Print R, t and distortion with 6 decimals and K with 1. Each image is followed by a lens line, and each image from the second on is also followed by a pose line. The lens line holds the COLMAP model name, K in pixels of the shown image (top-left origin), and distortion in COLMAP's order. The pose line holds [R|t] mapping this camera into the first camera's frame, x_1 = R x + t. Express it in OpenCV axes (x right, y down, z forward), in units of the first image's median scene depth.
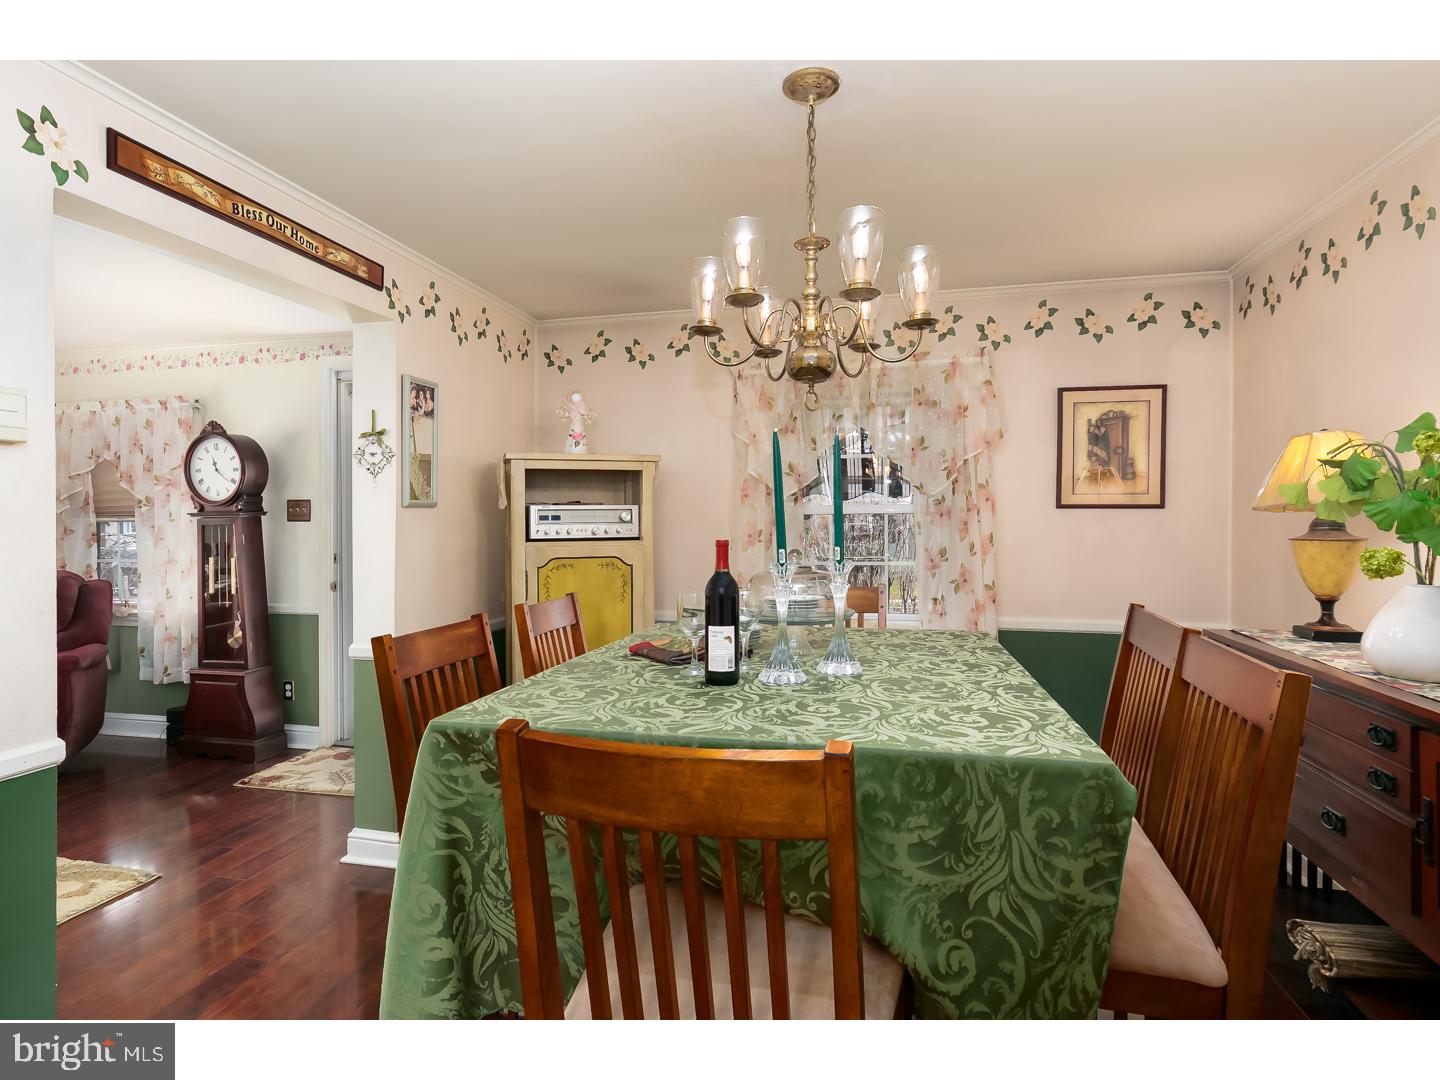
lens RADIAL K [[759.5, 0, 731.4], [0, 759.5, 522.0], [0, 0, 1]] dist [0.002202, 0.000155]
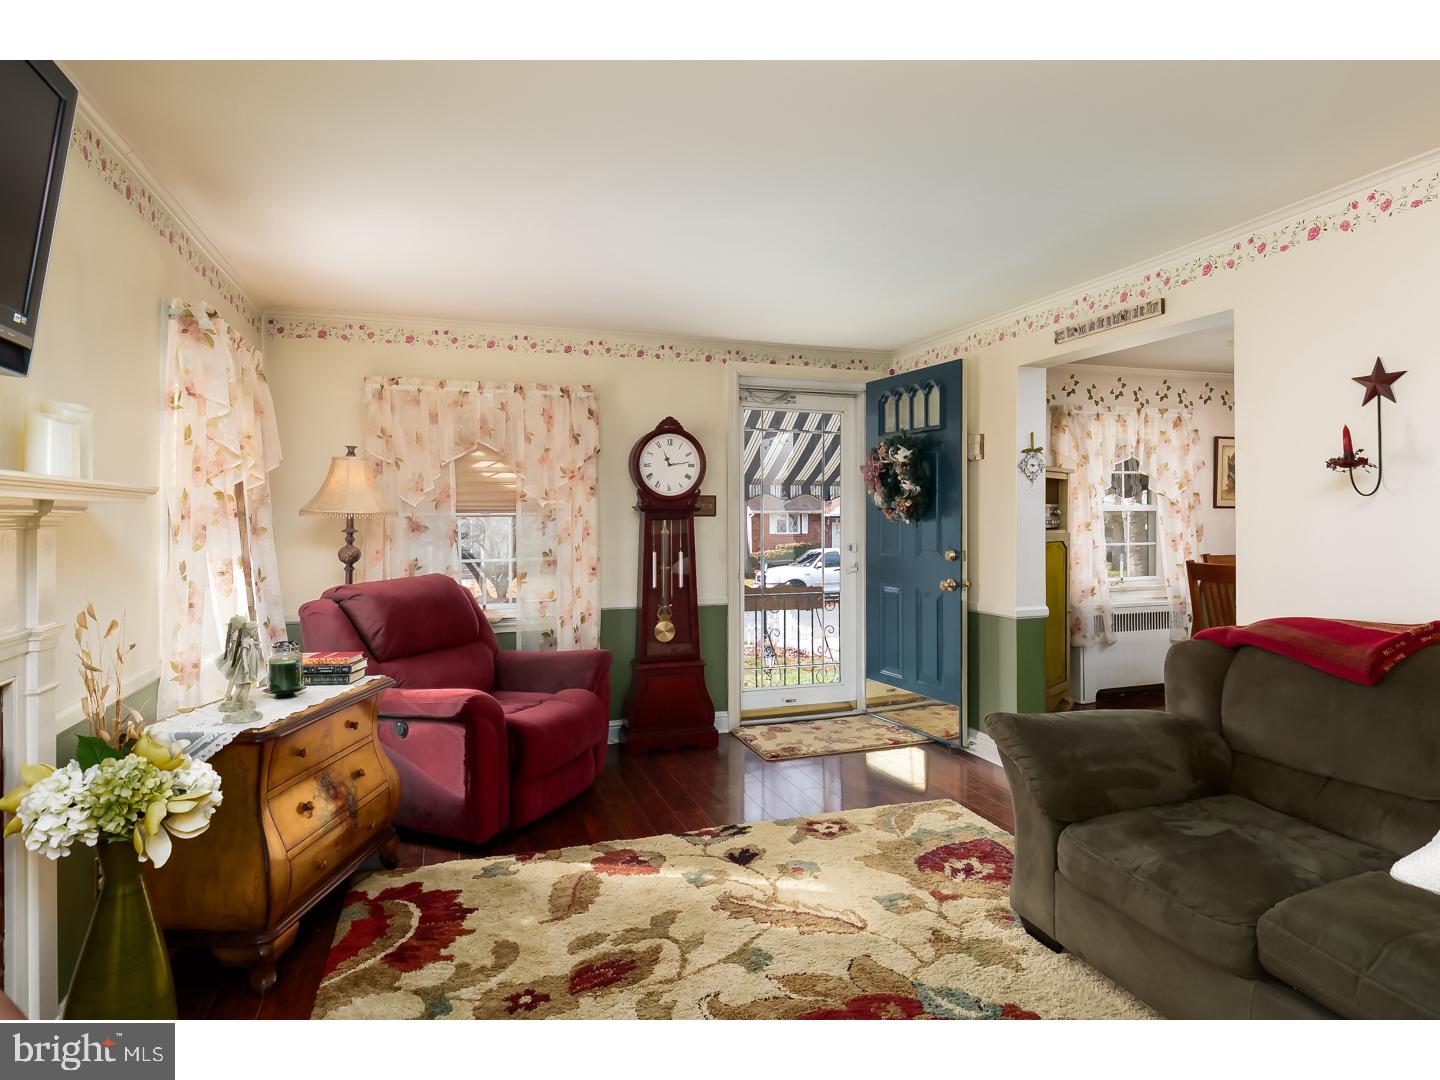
lens RADIAL K [[817.8, 0, 729.2], [0, 817.8, 527.2], [0, 0, 1]] dist [0.003727, 0.001677]
pose [[0.845898, -0.005097, 0.533321, -1.148394], [0.005611, 0.999984, 0.000658, 0.013122], [-0.533316, 0.002436, 0.845913, 0.038256]]
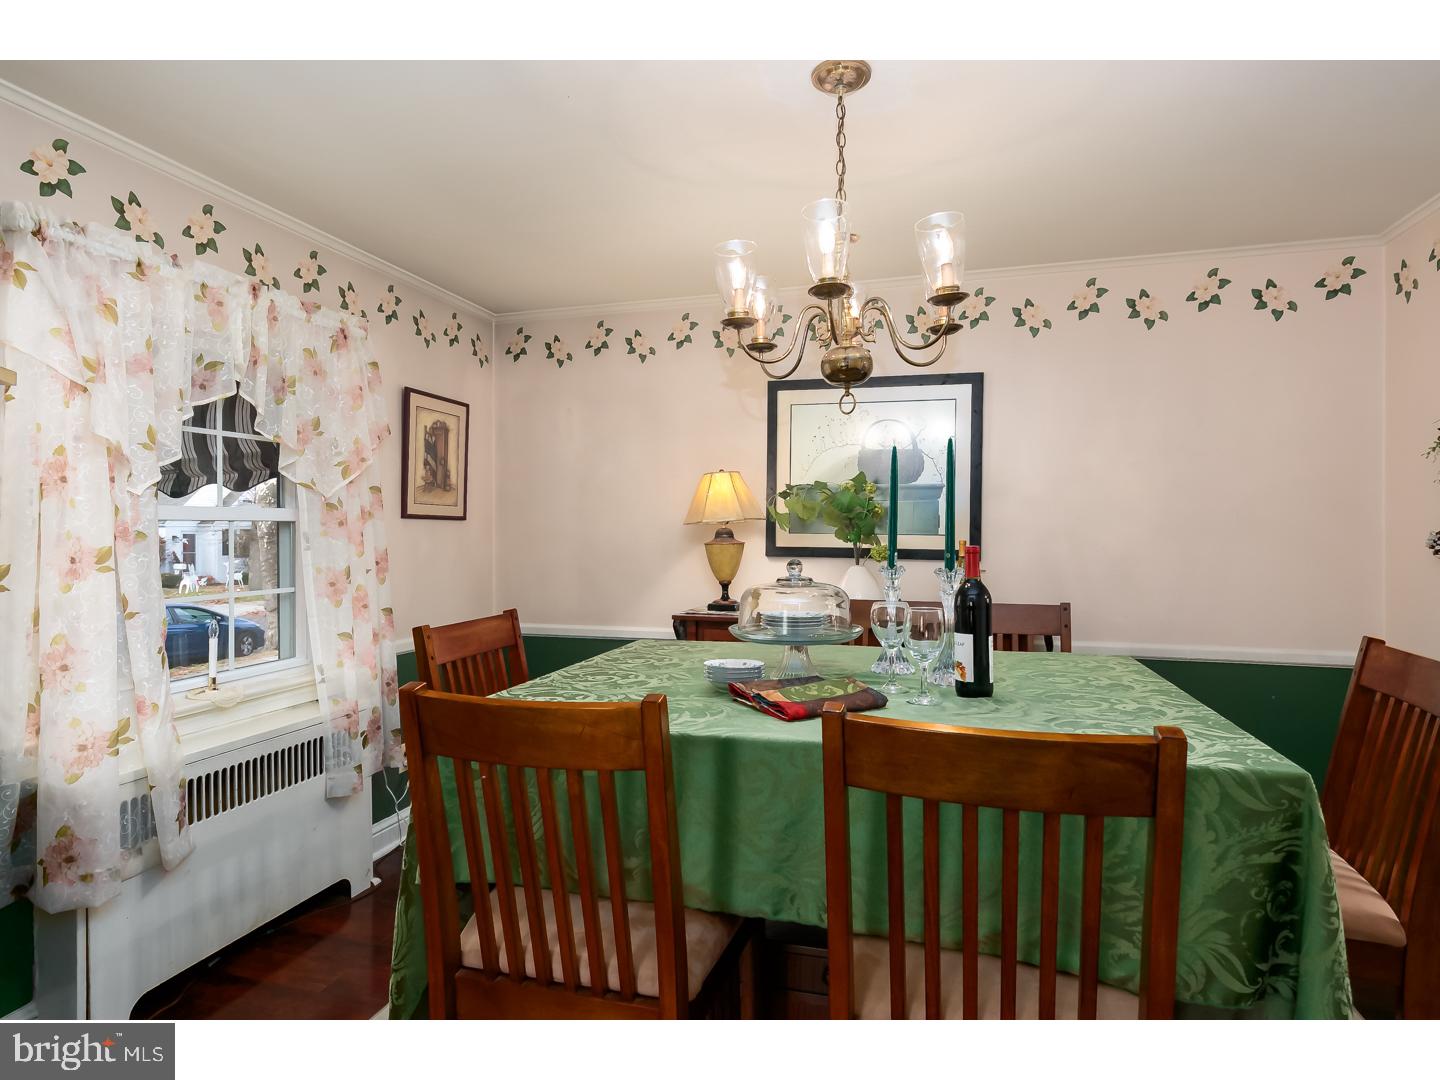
lens RADIAL K [[817.8, 0, 729.2], [0, 817.8, 527.2], [0, 0, 1]] dist [0.003727, 0.001677]
pose [[0.046316, 0.013043, 0.998842, -0.402435], [0.012068, 0.999834, -0.013616, 0.008102], [-0.998854, 0.012685, 0.046151, 0.467943]]
